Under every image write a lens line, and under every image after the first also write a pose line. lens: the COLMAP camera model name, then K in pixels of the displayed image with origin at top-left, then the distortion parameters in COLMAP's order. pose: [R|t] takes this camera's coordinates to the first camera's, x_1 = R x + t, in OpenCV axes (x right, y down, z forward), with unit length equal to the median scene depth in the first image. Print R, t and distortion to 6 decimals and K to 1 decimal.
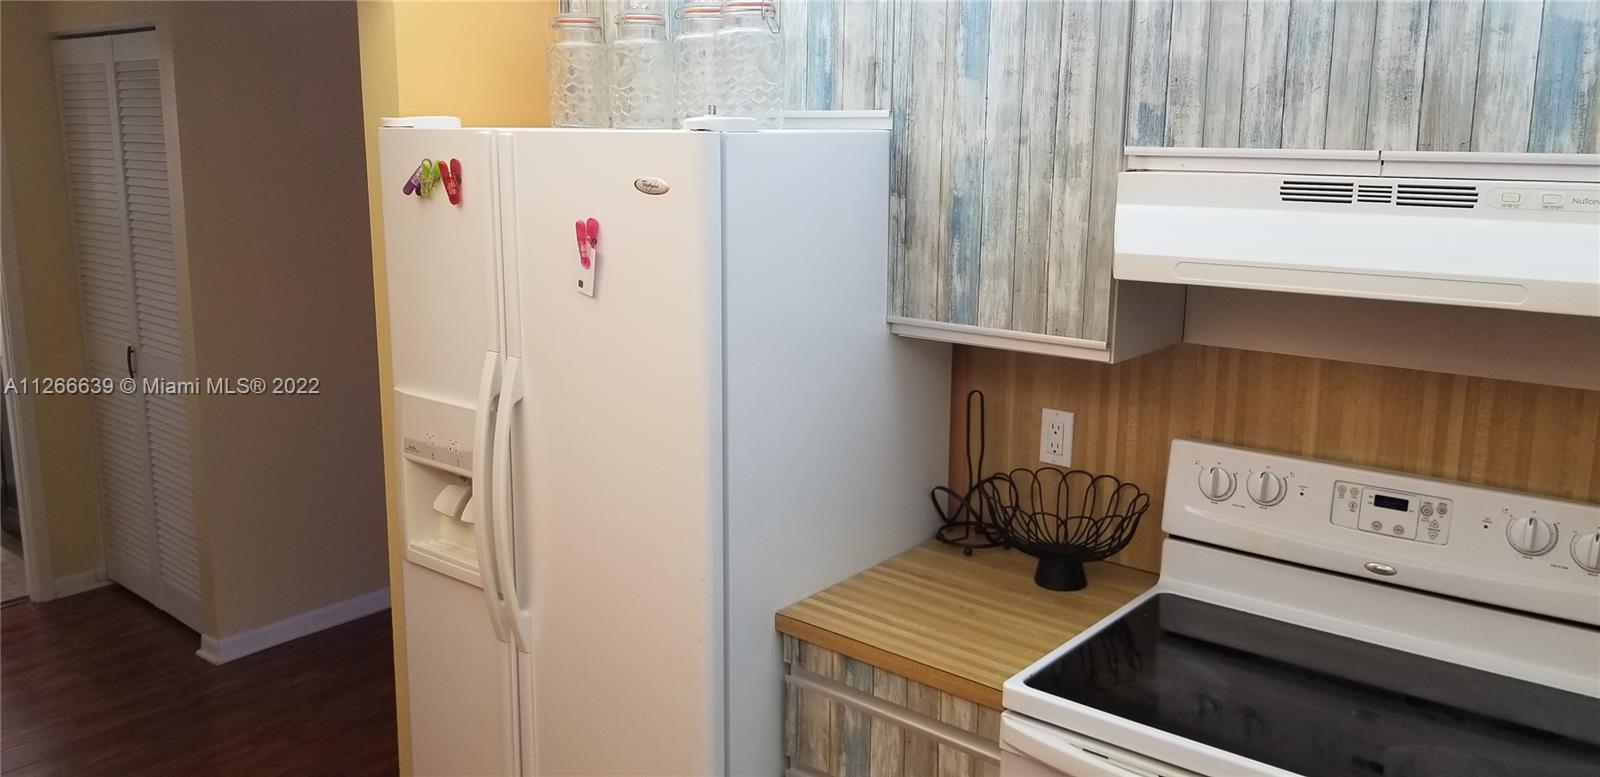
lens RADIAL K [[1275.8, 0, 752.2], [0, 1275.8, 375.5], [0, 0, 1]] dist [0.076487, -0.108355]
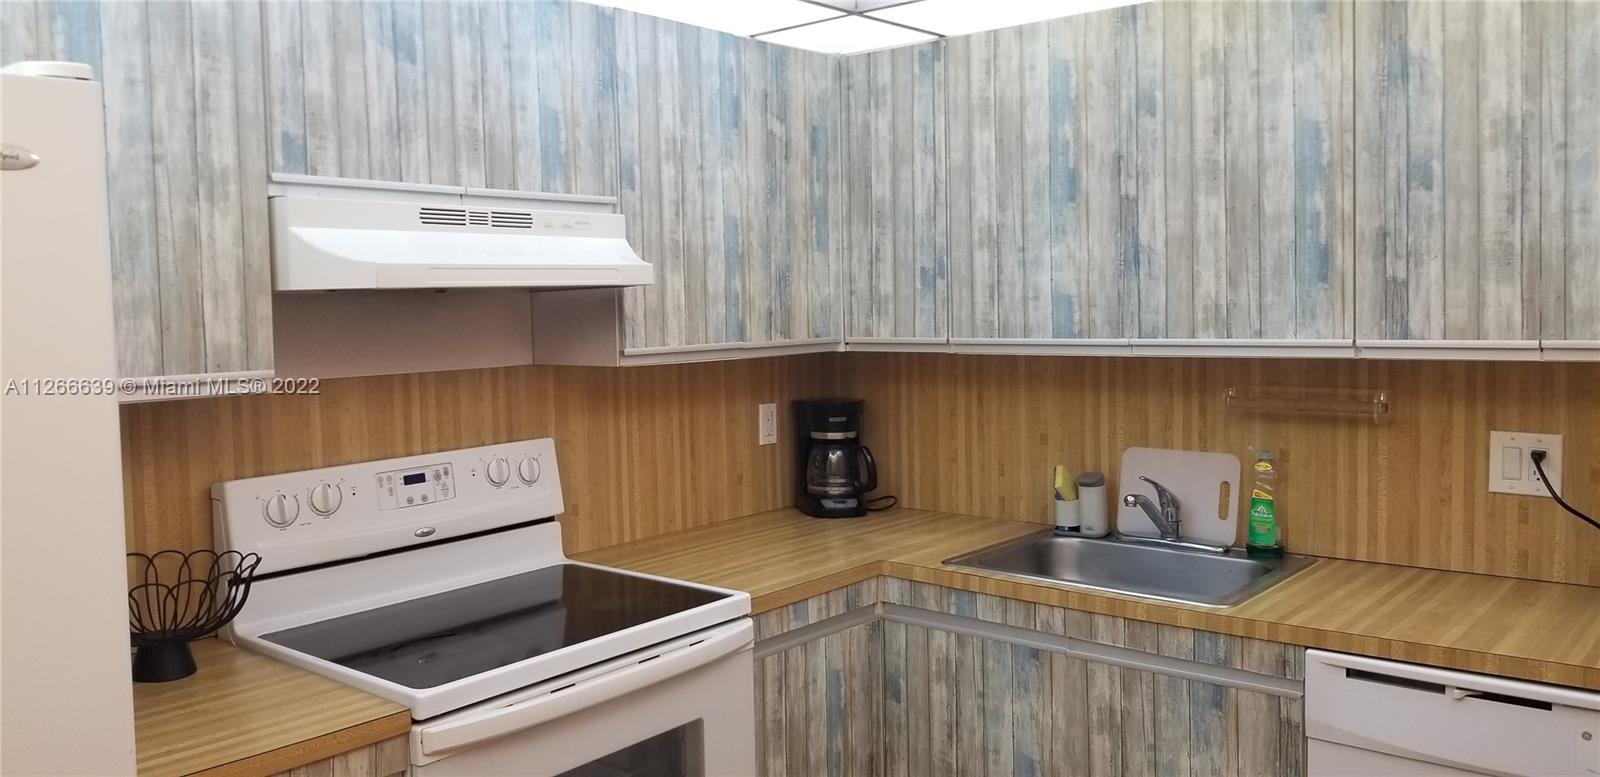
lens RADIAL K [[1251.2, 0, 797.6], [0, 1251.2, 358.4], [0, 0, 1]] dist [0.073293, -0.118324]
pose [[-0.037584, -0.047403, 0.998169, -0.712299], [0.219817, 0.974016, 0.054533, 0.001017], [-0.974817, 0.221464, -0.026187, 0.643912]]
